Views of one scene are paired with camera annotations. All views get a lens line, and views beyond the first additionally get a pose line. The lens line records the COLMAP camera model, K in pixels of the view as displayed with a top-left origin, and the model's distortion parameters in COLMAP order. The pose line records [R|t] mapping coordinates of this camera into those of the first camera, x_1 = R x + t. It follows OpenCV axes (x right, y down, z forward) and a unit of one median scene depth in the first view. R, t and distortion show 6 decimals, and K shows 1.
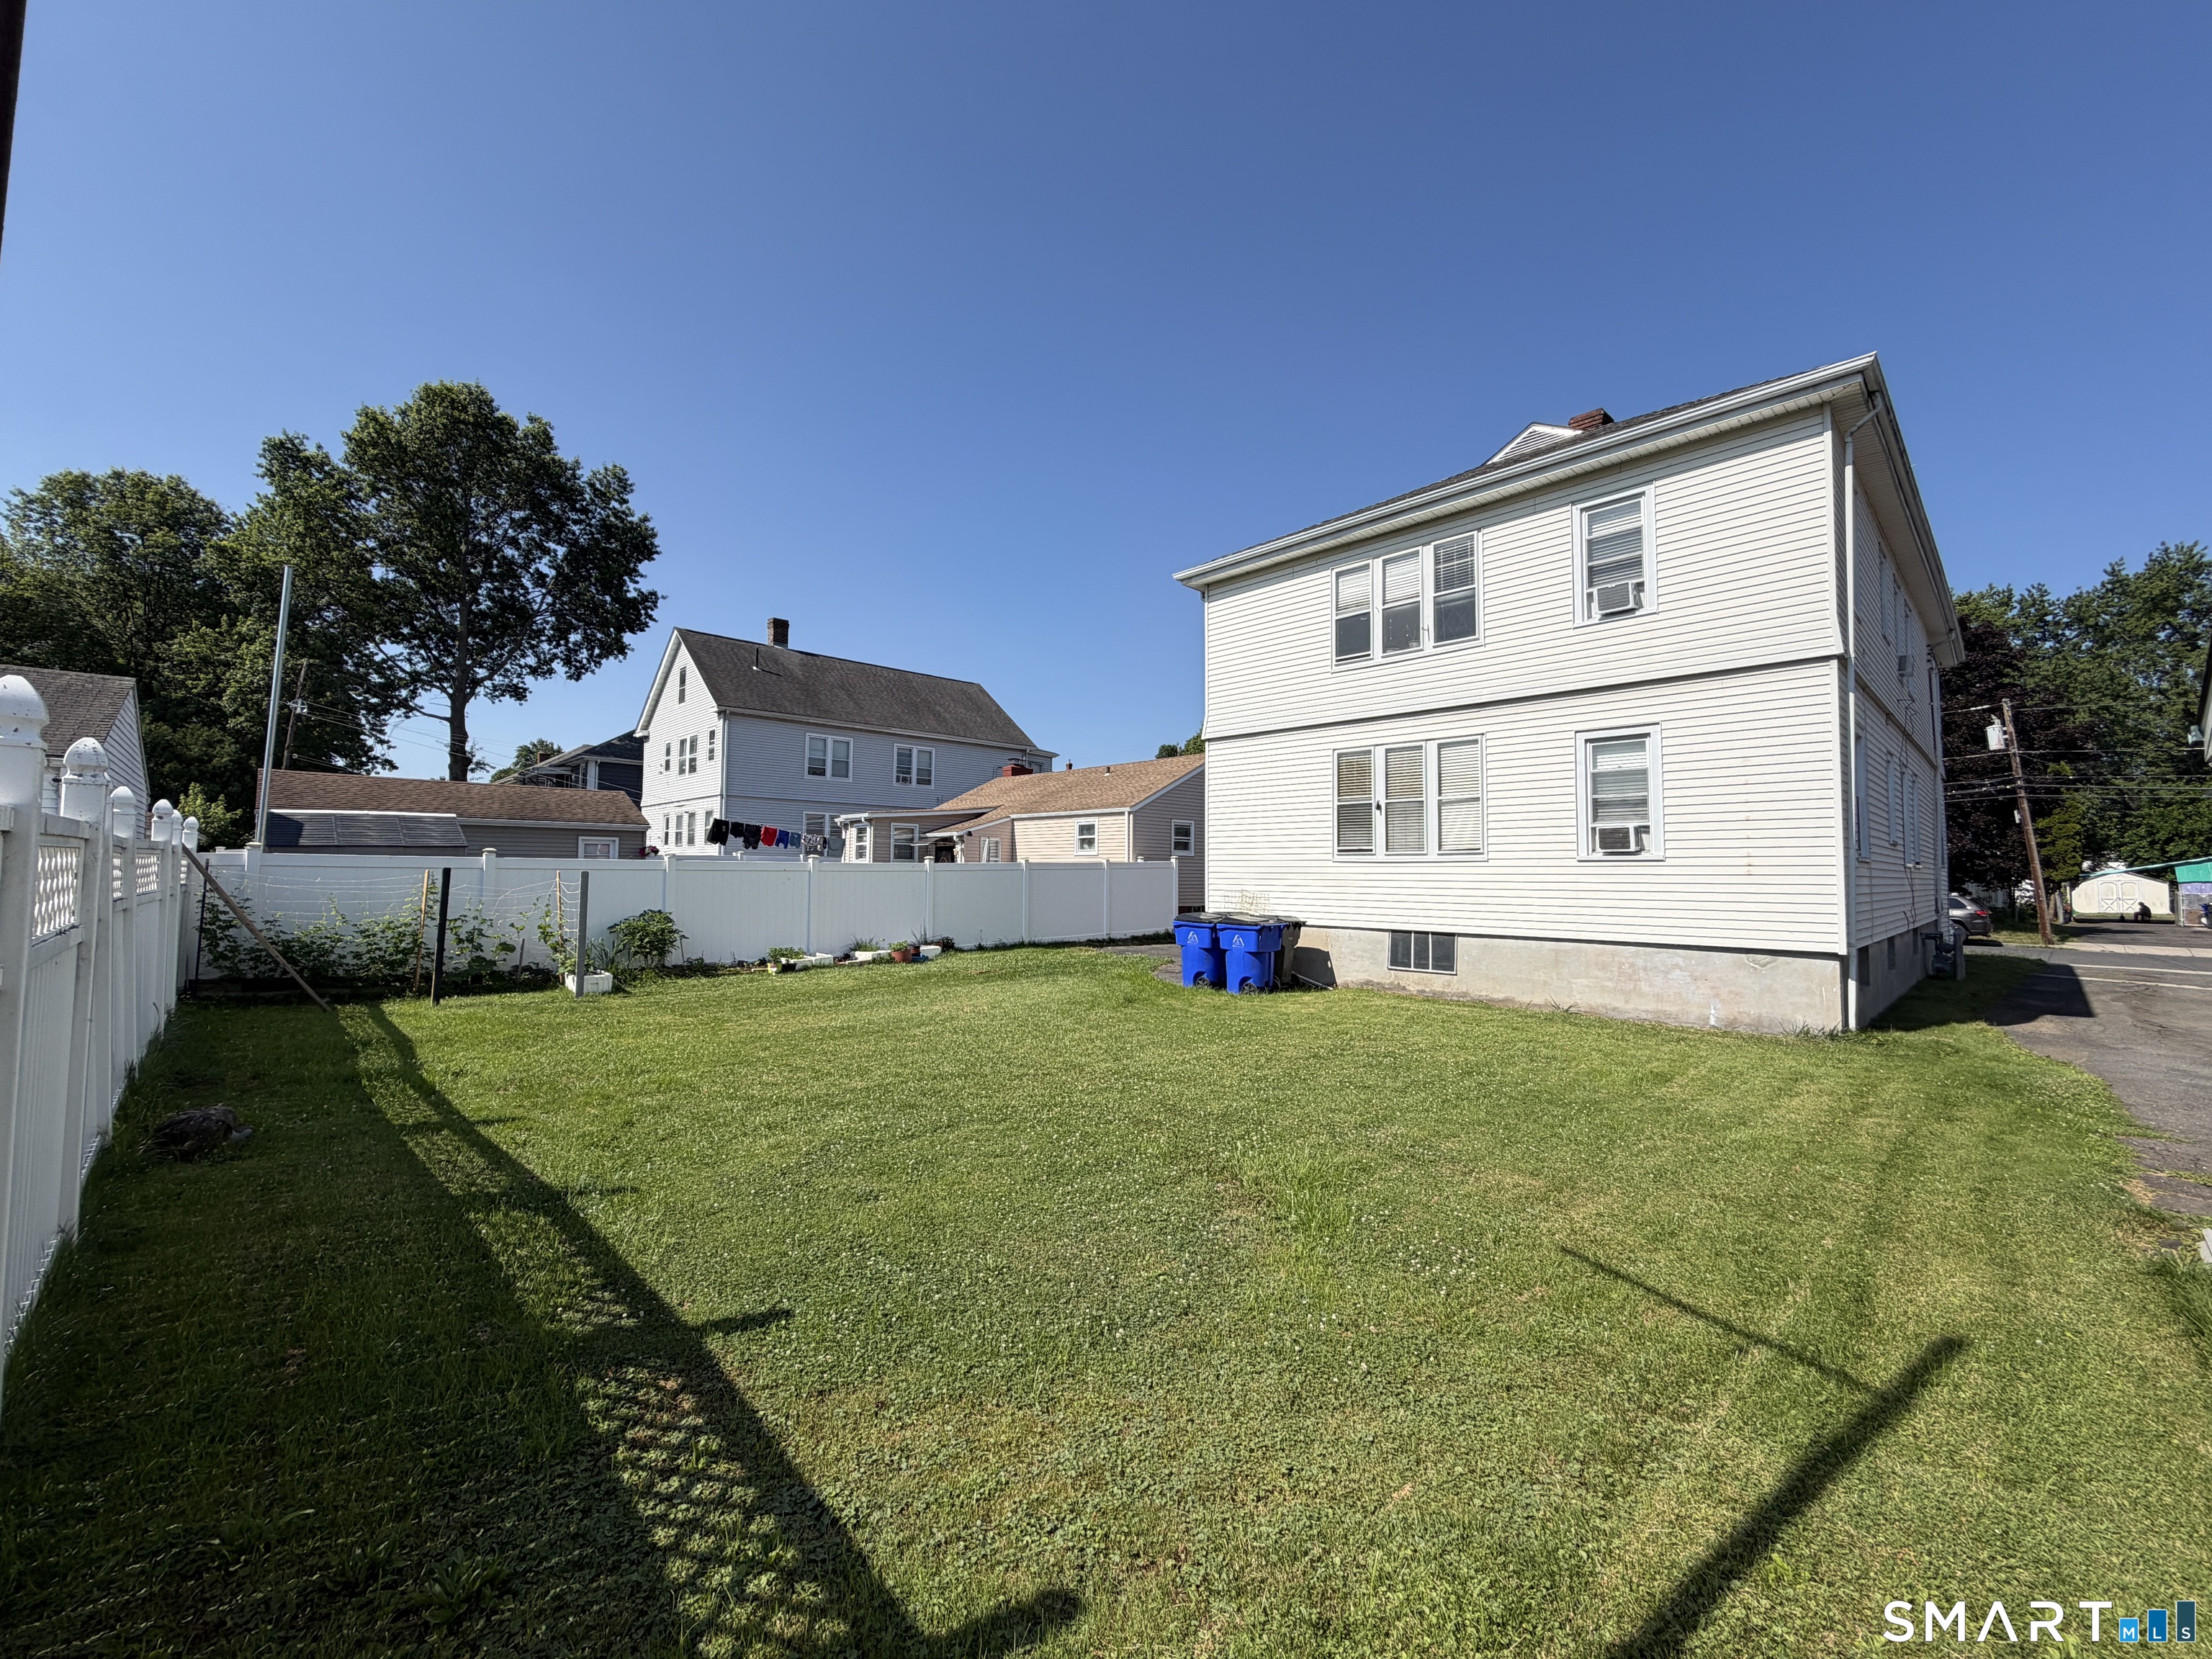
lens RADIAL K [[889.9, 0, 1098.7], [0, 889.9, 830.4], [0, 0, 1]] dist [-0.011259, -0.000105]
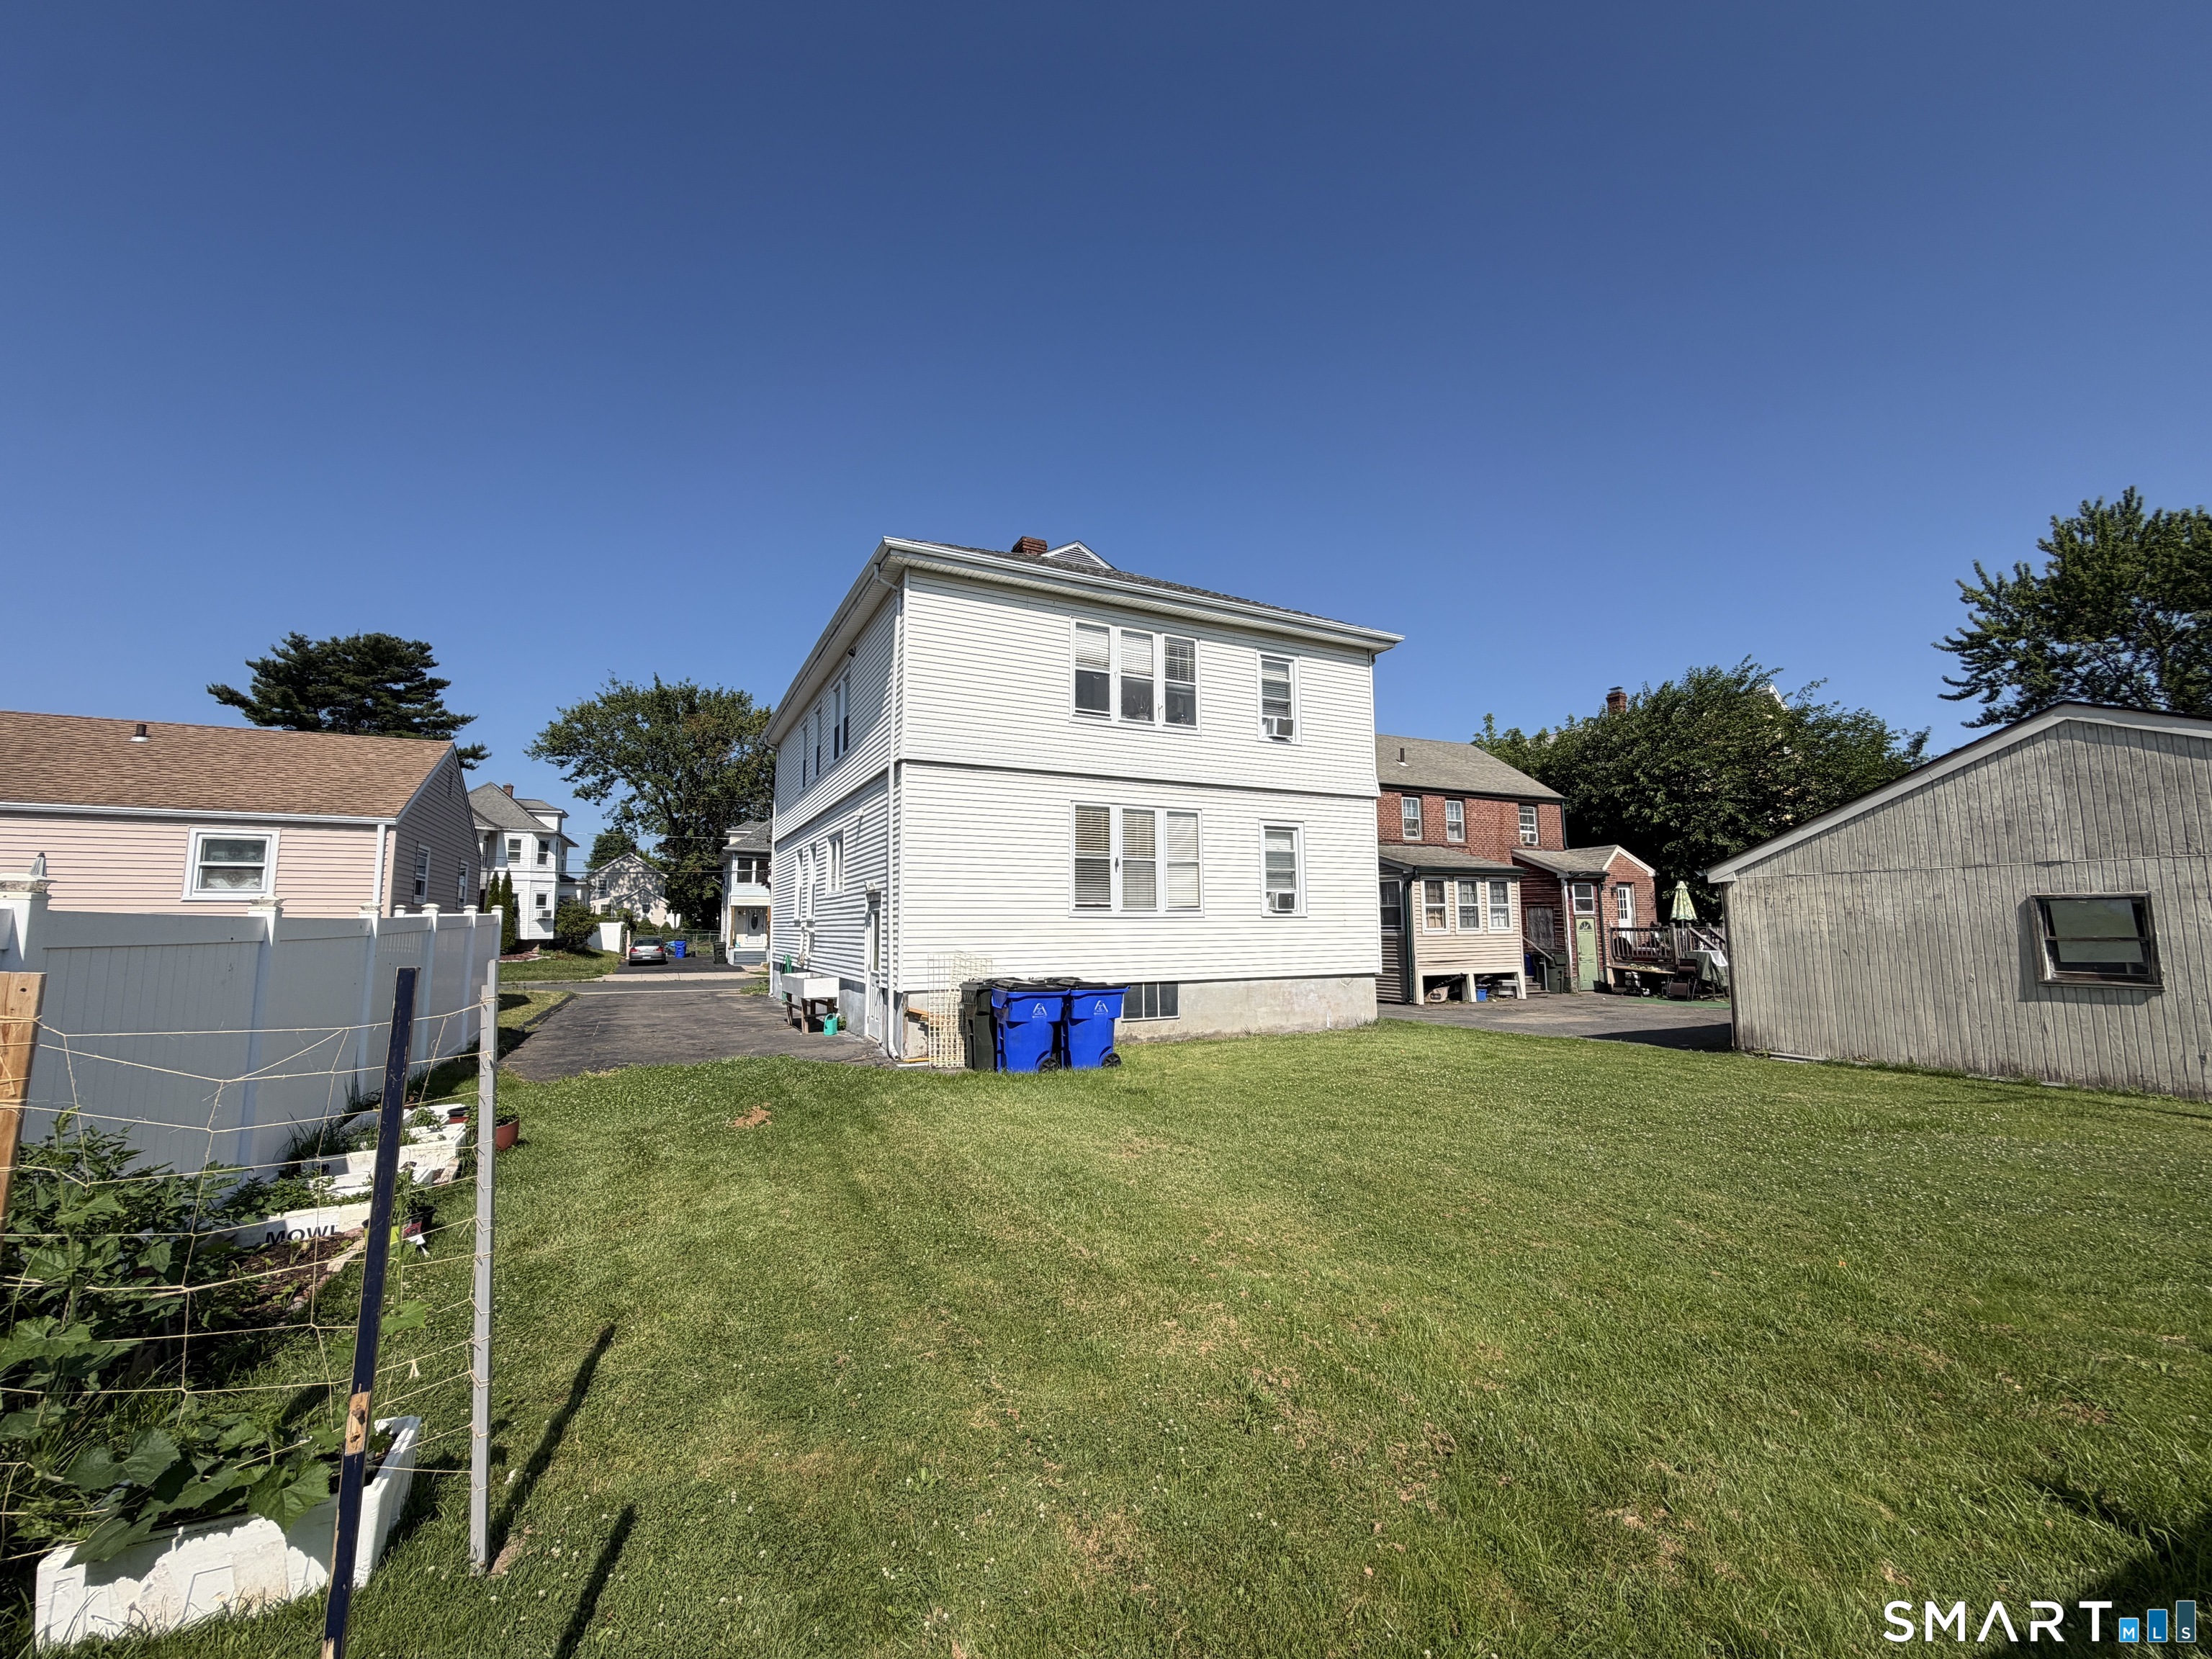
lens RADIAL K [[889.9, 0, 1098.7], [0, 889.9, 830.4], [0, 0, 1]] dist [-0.011259, -0.000105]
pose [[0.282294, 0.093184, 0.954792, -0.710346], [-0.038390, 0.995571, -0.085814, 0.025478], [-0.958560, -0.012429, 0.284621, 0.762229]]
